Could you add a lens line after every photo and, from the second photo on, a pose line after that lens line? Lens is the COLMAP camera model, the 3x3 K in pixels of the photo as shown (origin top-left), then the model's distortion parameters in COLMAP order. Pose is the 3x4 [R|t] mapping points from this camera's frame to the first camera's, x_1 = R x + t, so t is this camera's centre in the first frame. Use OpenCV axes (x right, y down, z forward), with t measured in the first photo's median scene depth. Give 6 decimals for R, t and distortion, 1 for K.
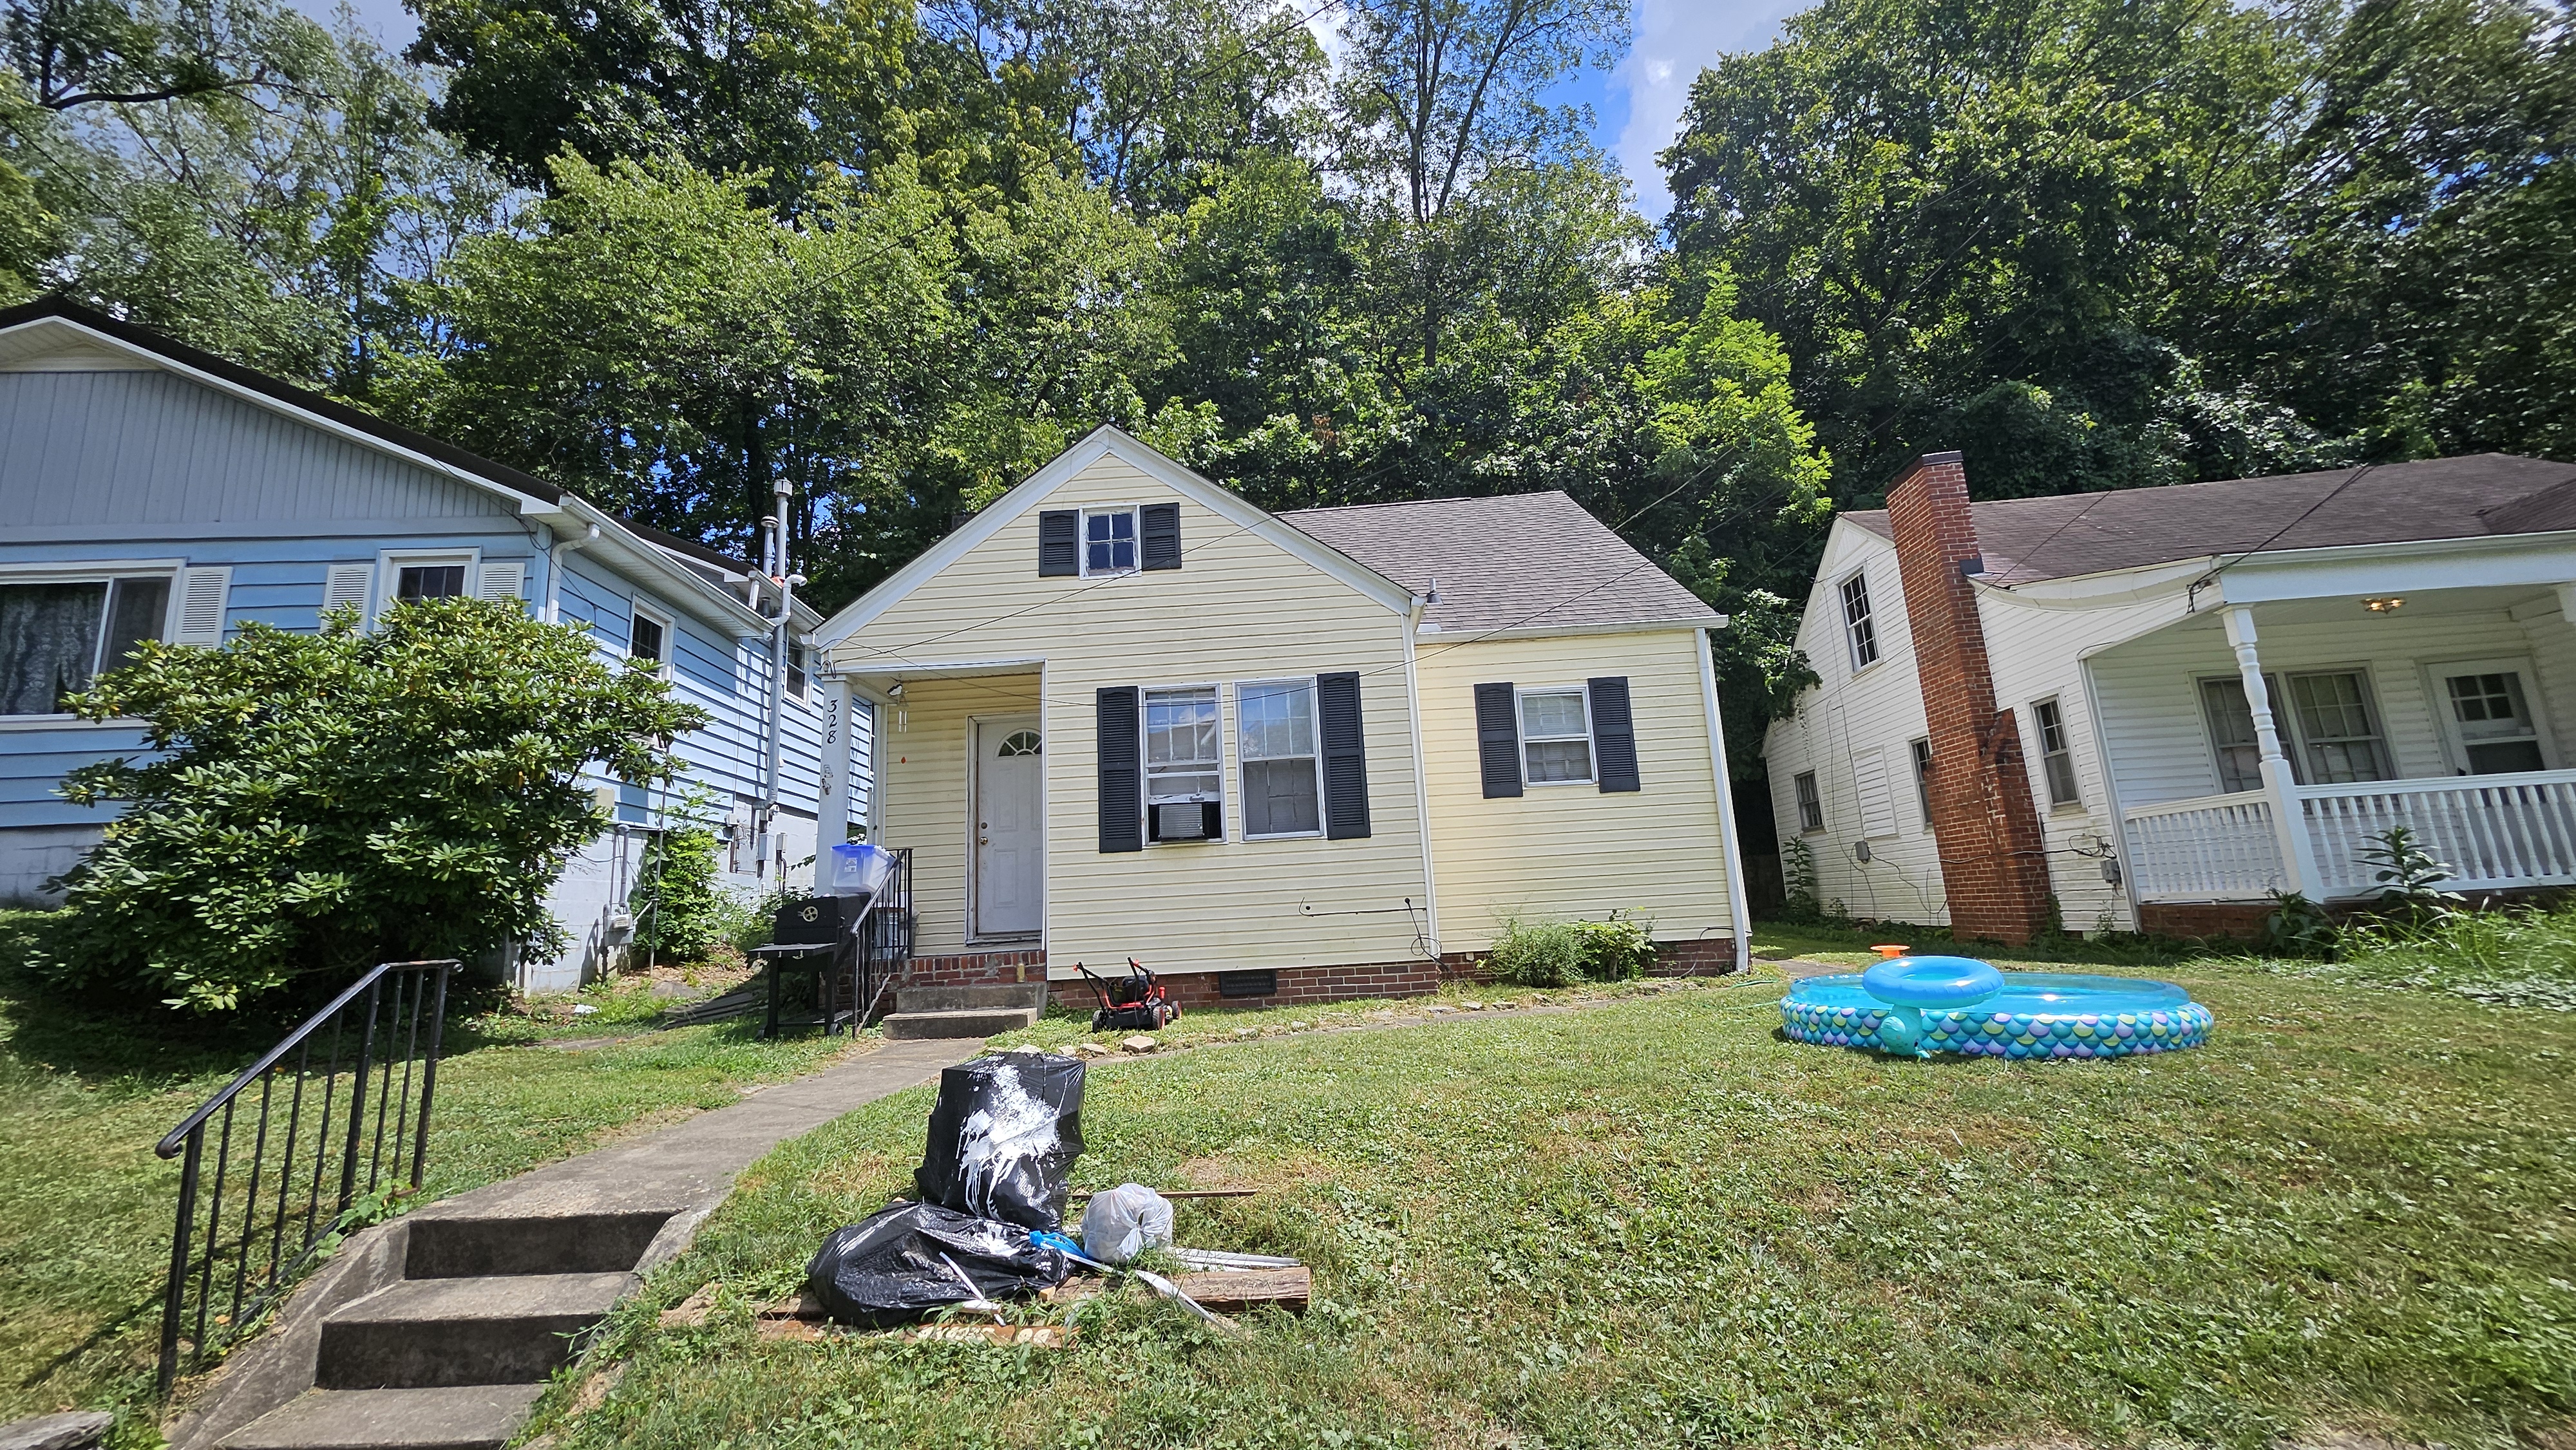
lens RADIAL K [[1019.8, 0, 1276.6], [0, 1019.8, 714.4], [0, 0, 1]] dist [-0.001380, -0.000315]
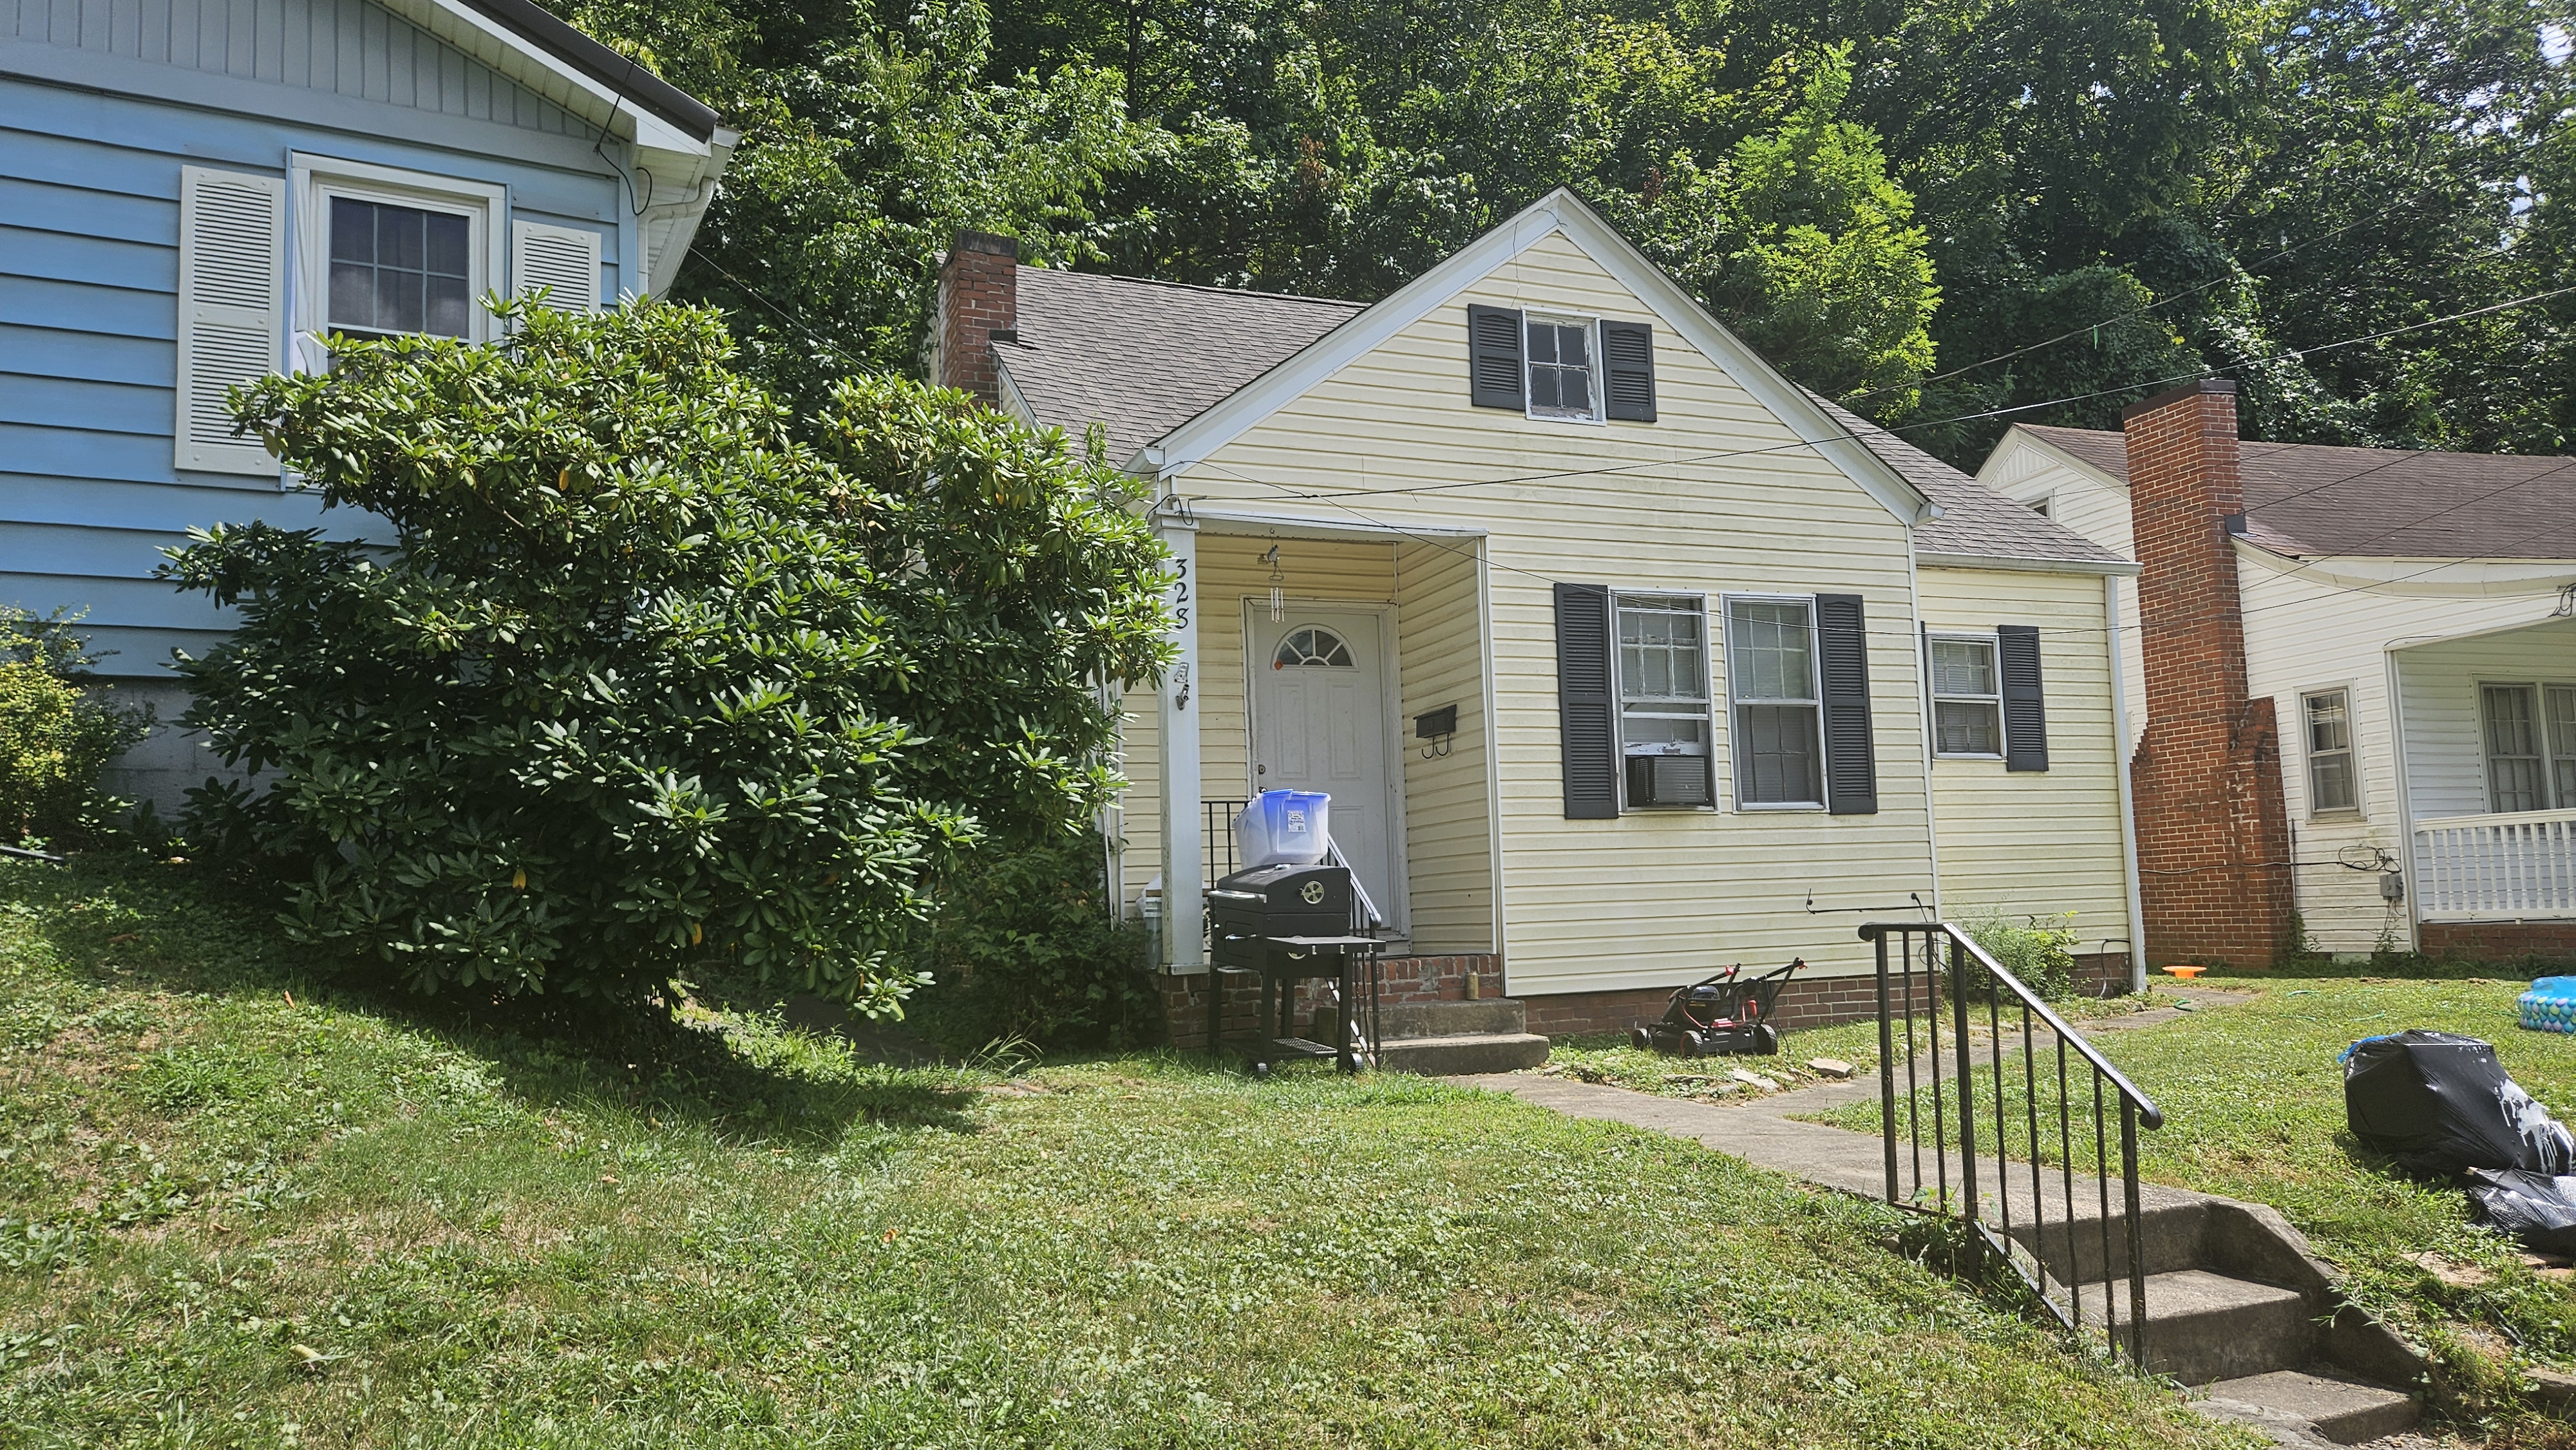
lens RADIAL K [[1739.0, 0, 1288.8], [0, 1739.0, 754.5], [0, 0, 1]] dist [0.063038, -0.058927]
pose [[0.905494, 0.057812, 0.420403, -0.791035], [-0.092698, 0.993698, 0.063011, 0.030720], [-0.414111, -0.096027, 0.905147, -0.006446]]
